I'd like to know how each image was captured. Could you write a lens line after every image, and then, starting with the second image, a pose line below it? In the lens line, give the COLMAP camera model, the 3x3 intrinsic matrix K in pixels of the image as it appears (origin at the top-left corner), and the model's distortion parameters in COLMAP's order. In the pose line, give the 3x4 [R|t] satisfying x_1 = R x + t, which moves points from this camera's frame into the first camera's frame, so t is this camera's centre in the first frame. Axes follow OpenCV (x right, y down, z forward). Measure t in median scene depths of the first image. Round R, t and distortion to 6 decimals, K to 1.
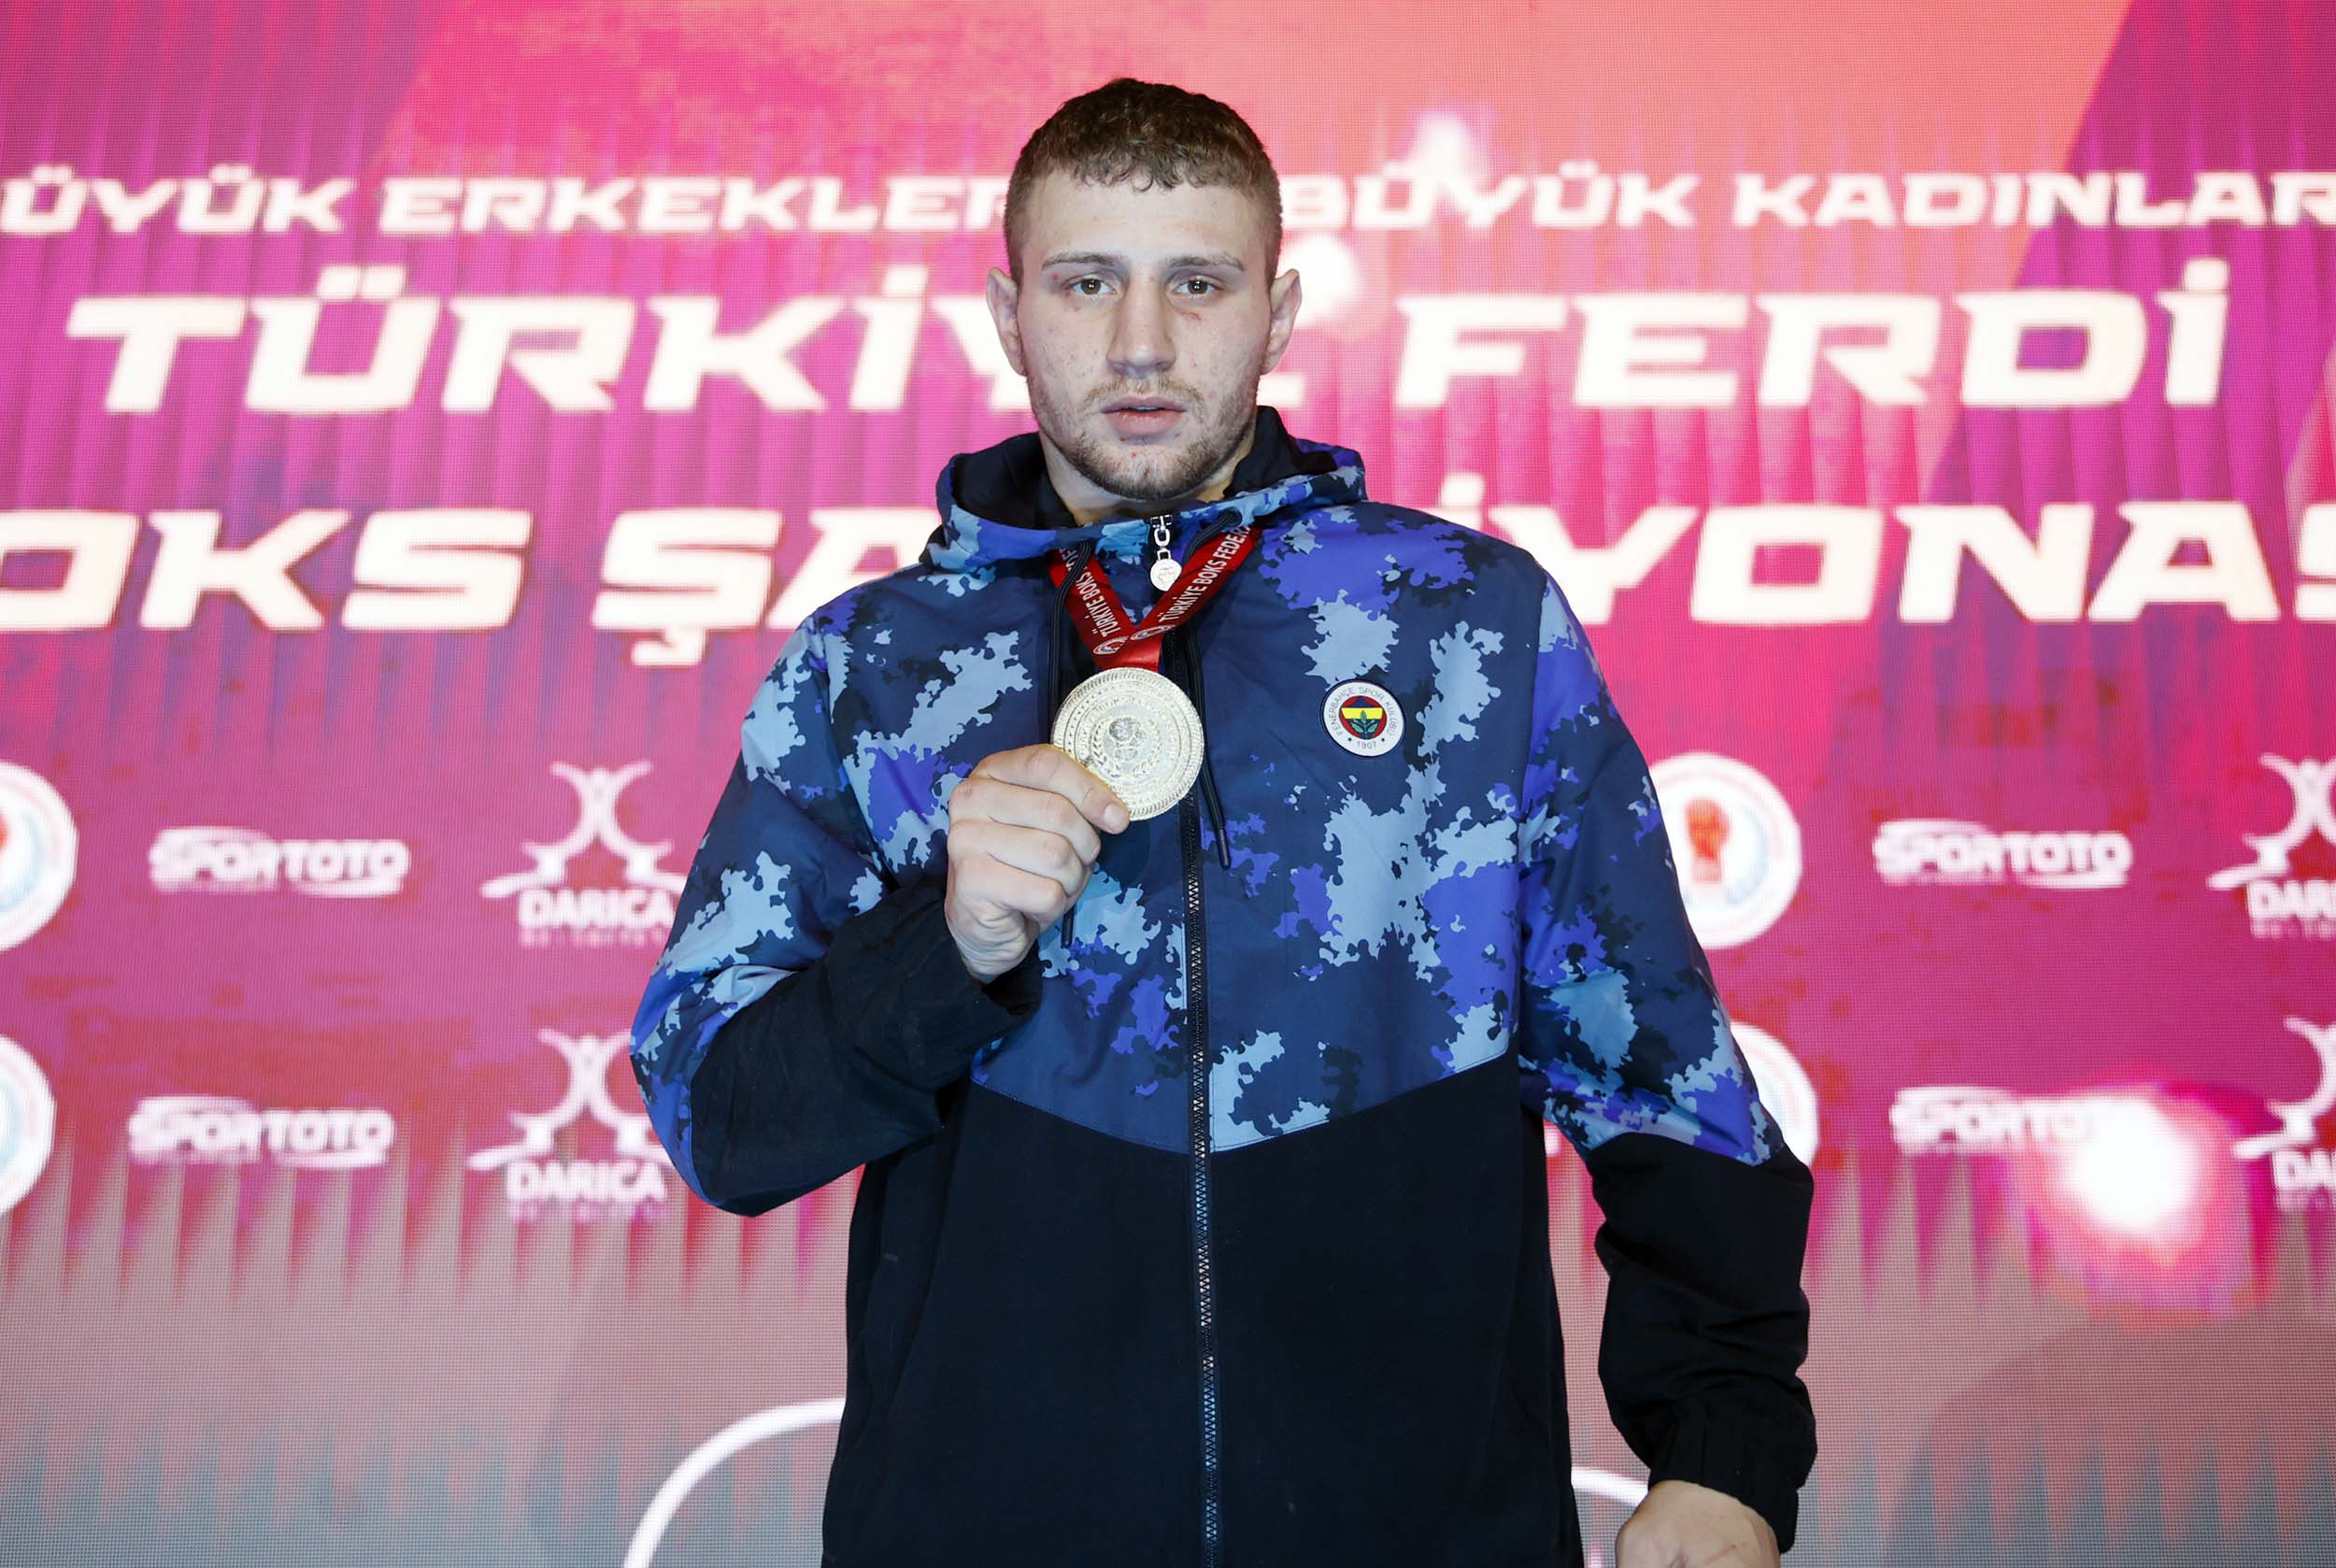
lens RADIAL K [[2151.7, 0, 1138.0], [0, 2151.7, 676.0], [0, 0, 1]] dist [-0.021960, 0.009751]
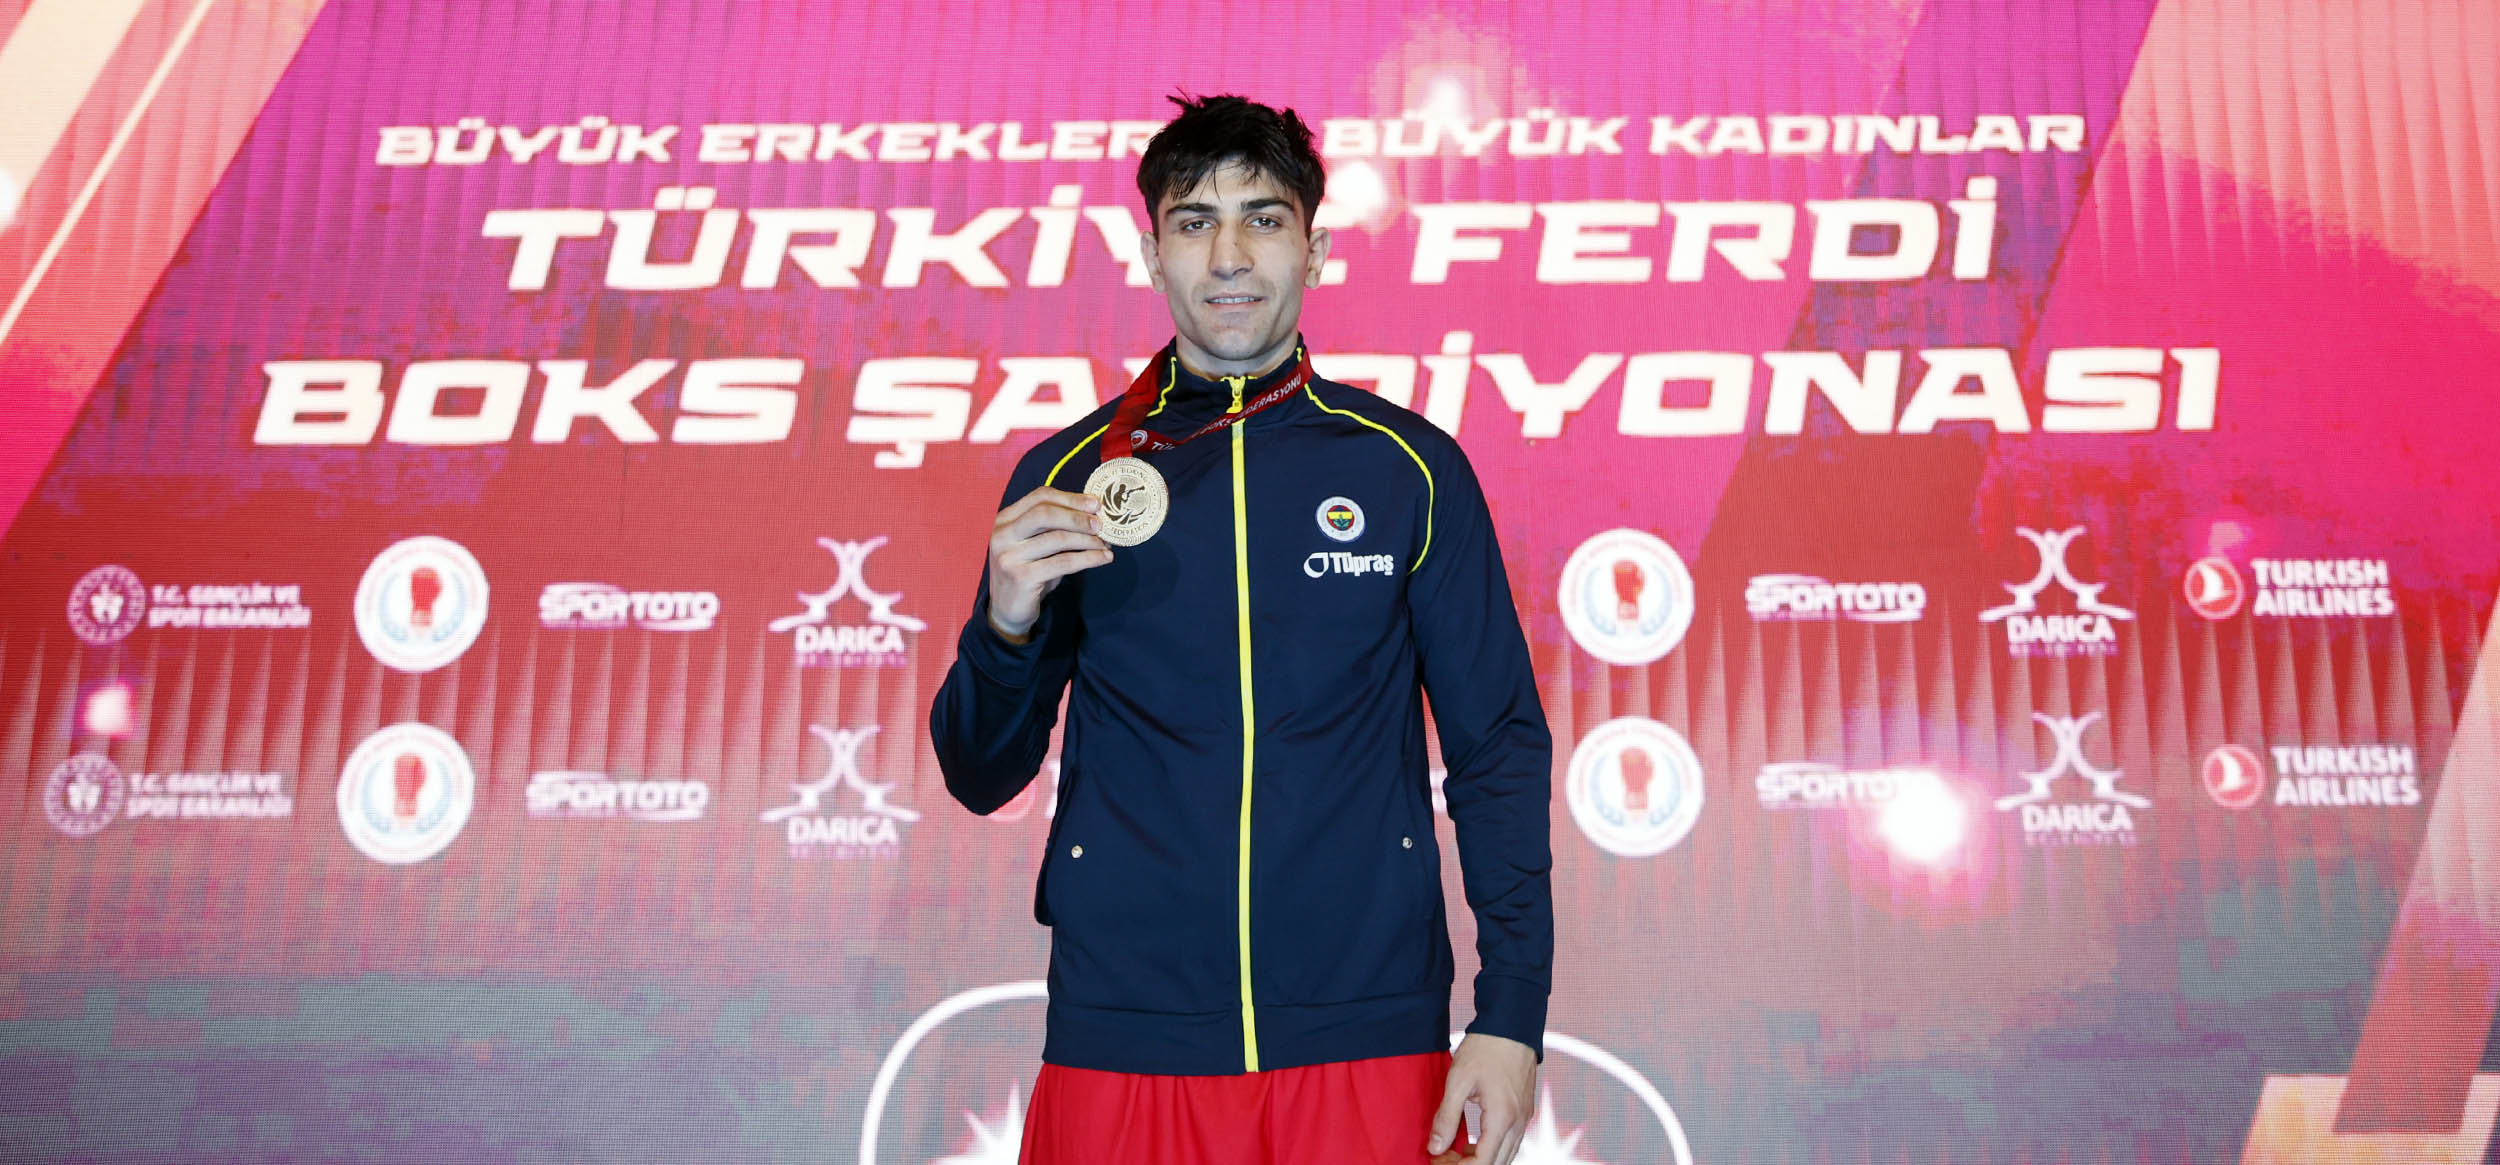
lens RADIAL K [[2228.6, 0, 1292.8], [0, 2228.6, 272.9], [0, 0, 1]] dist [-0.071152, 0.080617]
pose [[0.999995, -0.002988, 0.001033, 0.040379], [0.003049, 0.997820, -0.065930, -0.035632], [-0.000834, 0.065932, 0.997824, -0.471344]]
